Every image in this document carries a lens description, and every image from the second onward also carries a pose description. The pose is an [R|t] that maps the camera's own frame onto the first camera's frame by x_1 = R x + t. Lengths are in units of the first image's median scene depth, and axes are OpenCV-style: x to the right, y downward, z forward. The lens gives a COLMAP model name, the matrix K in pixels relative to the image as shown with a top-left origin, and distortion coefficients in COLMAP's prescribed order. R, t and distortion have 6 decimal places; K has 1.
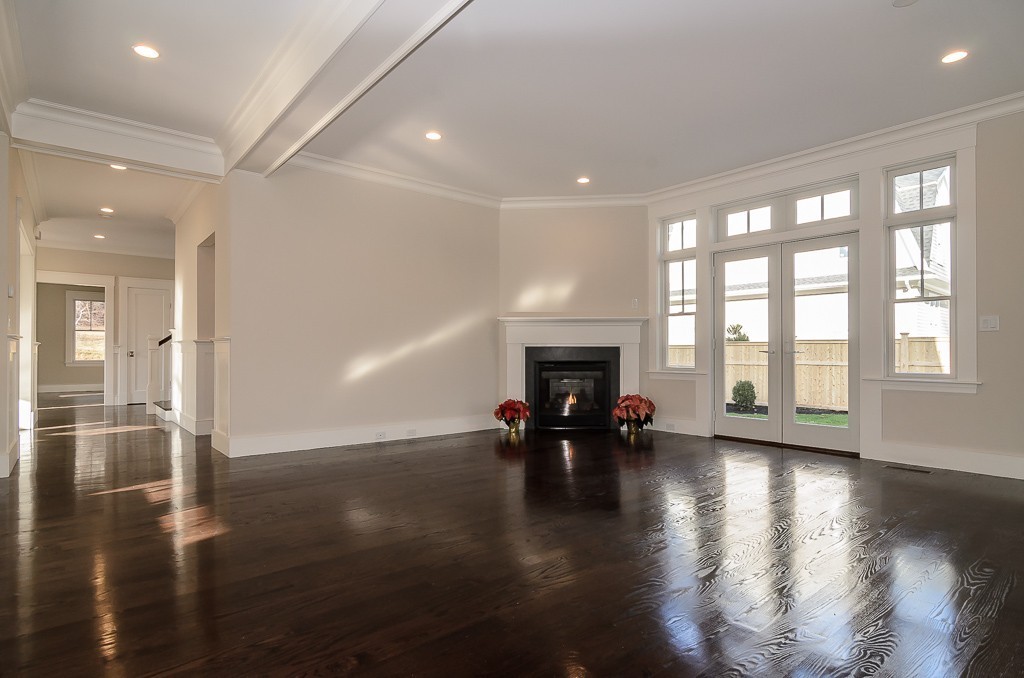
lens RADIAL K [[533.7, 0, 510.0], [0, 533.7, 349.0], [0, 0, 1]] dist [-0.003130, -0.000463]
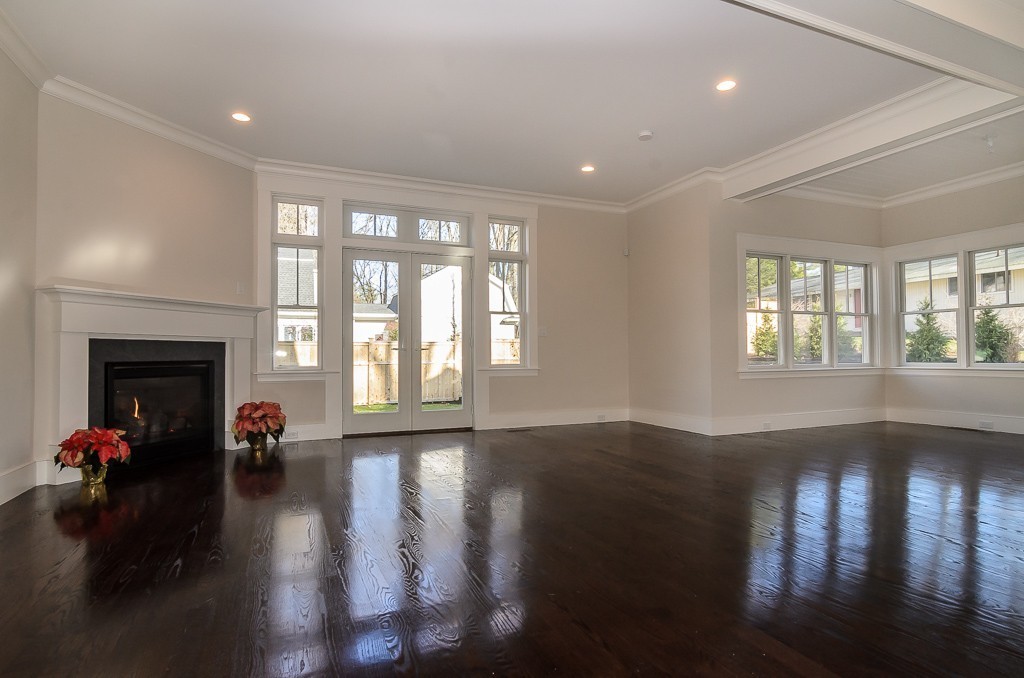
lens RADIAL K [[533.7, 0, 510.0], [0, 533.7, 349.0], [0, 0, 1]] dist [-0.003130, -0.000463]
pose [[0.287049, 0.014063, 0.957813, -0.441535], [0.001063, 0.999887, -0.014999, 0.018652], [-0.957915, 0.005324, 0.287002, 0.413765]]
